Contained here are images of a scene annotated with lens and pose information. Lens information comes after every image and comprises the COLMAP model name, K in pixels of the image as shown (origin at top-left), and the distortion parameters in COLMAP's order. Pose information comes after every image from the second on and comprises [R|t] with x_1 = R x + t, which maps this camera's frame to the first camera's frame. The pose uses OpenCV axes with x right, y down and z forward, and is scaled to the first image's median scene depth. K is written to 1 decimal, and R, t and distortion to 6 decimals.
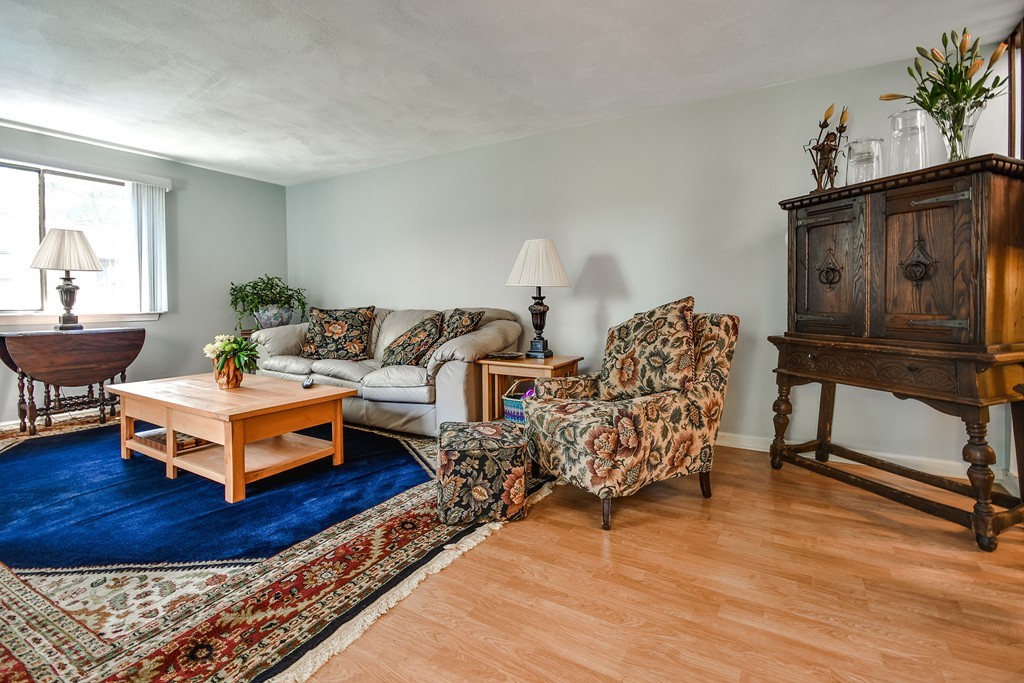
lens RADIAL K [[455.7, 0, 527.5], [0, 455.7, 312.5], [0, 0, 1]] dist [0.003402, -0.007150]
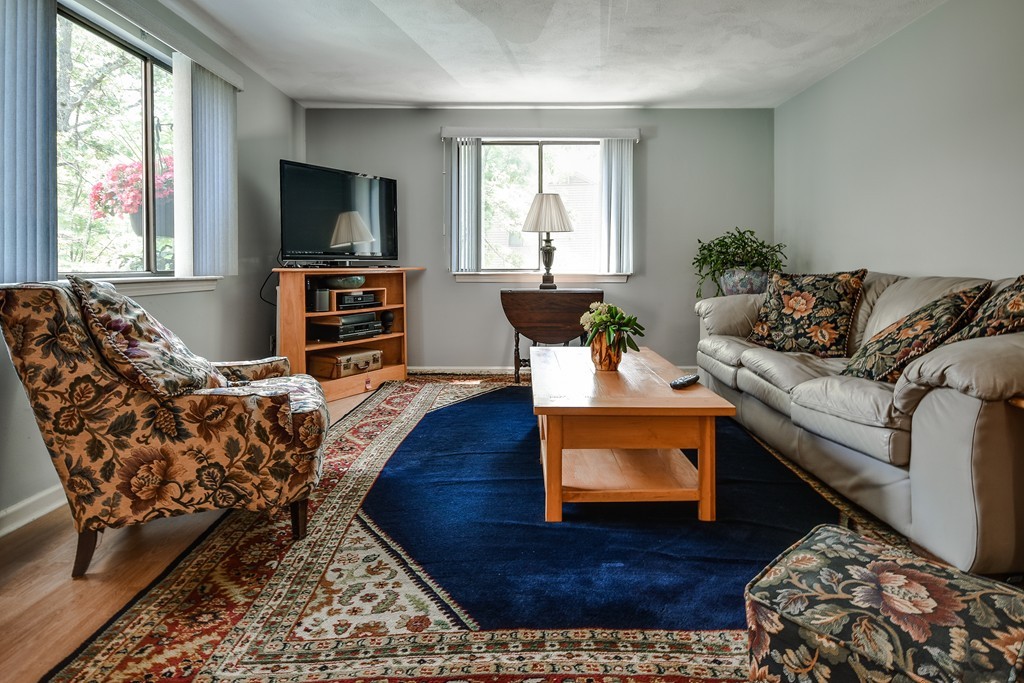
lens RADIAL K [[561.4, 0, 531.4], [0, 561.4, 271.8], [0, 0, 1]] dist [0.001388, 0.002654]
pose [[0.507668, 0.012611, -0.861461, 0.108392], [-0.023857, 0.999715, 0.000576, -0.001589], [0.861223, 0.020259, 0.507824, 0.349663]]
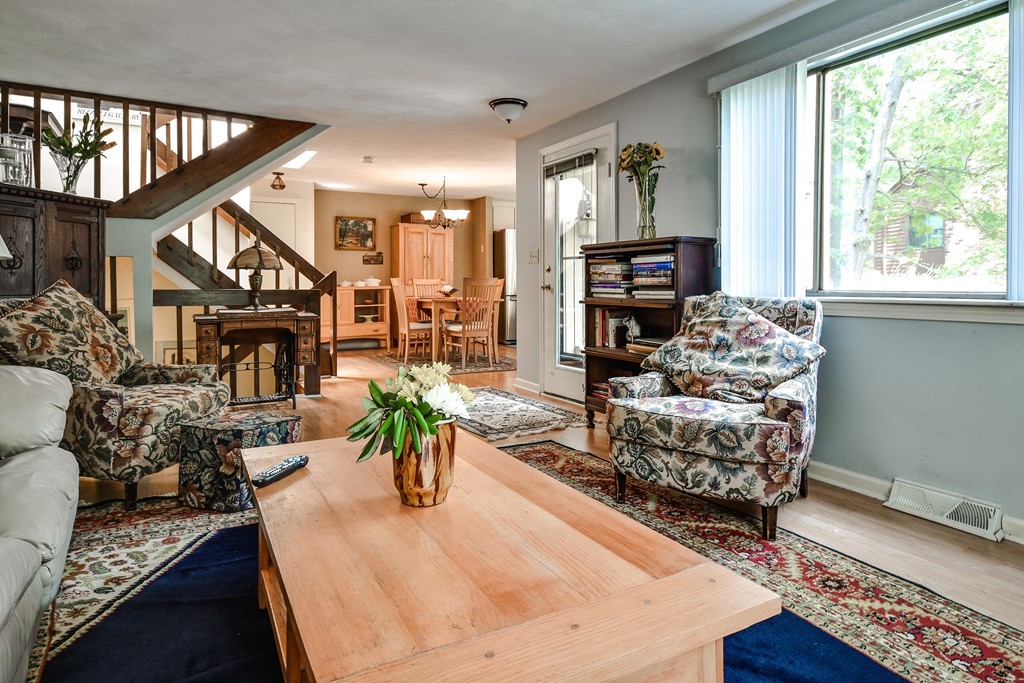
lens RADIAL K [[596.7, 0, 506.8], [0, 596.7, 287.1], [0, 0, 1]] dist [-0.001655, 0.001399]
pose [[-0.843975, 0.002740, 0.536376, -0.893489], [0.020162, 0.999442, 0.026618, -0.027383], [-0.536004, 0.033279, -0.843559, 1.259026]]
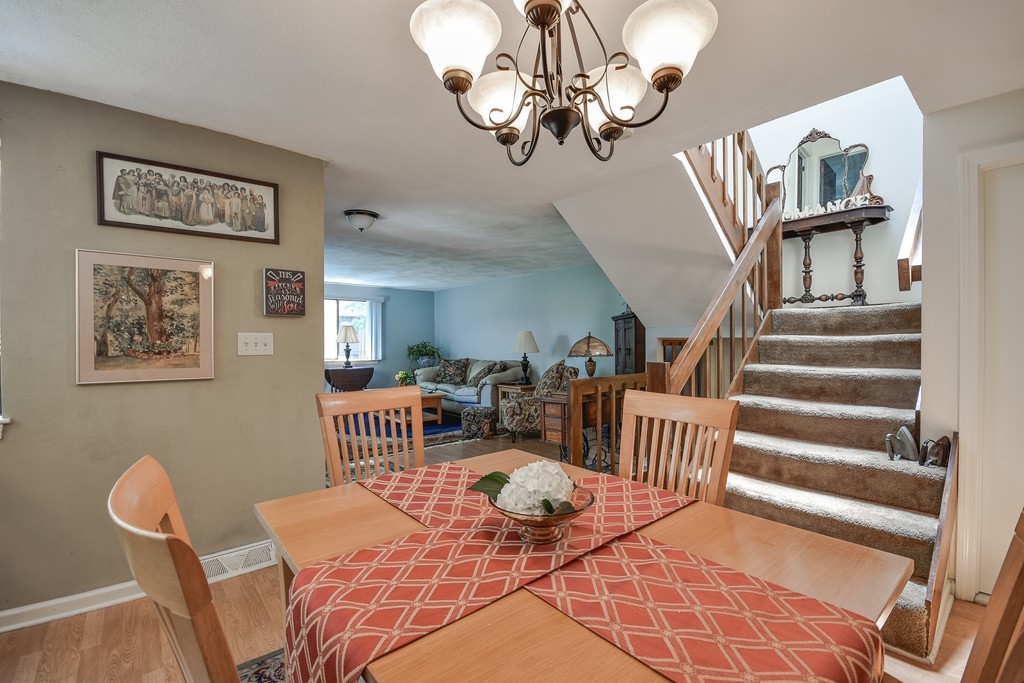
lens RADIAL K [[455.7, 0, 520.9], [0, 455.7, 341.0], [0, 0, 1]] dist [0.003402, -0.007150]
pose [[0.937410, -0.000083, -0.348226, 0.789395], [-0.009291, 0.999638, -0.025249, -0.056644], [0.348102, 0.026904, 0.937070, -1.083049]]
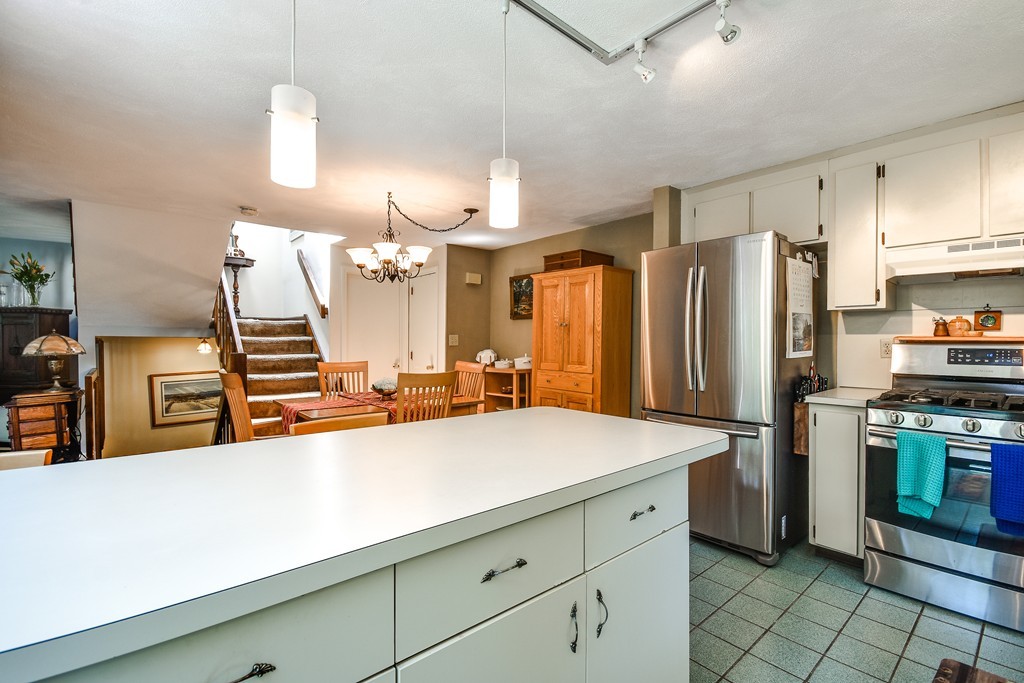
lens RADIAL K [[455.7, 0, 515.6], [0, 455.7, 346.2], [0, 0, 1]] dist [0.003402, -0.007150]
pose [[0.345538, -0.003295, 0.938399, -0.270244], [0.019087, 0.999812, -0.003518, -0.039660], [-0.938211, 0.019127, 0.345535, -1.431999]]
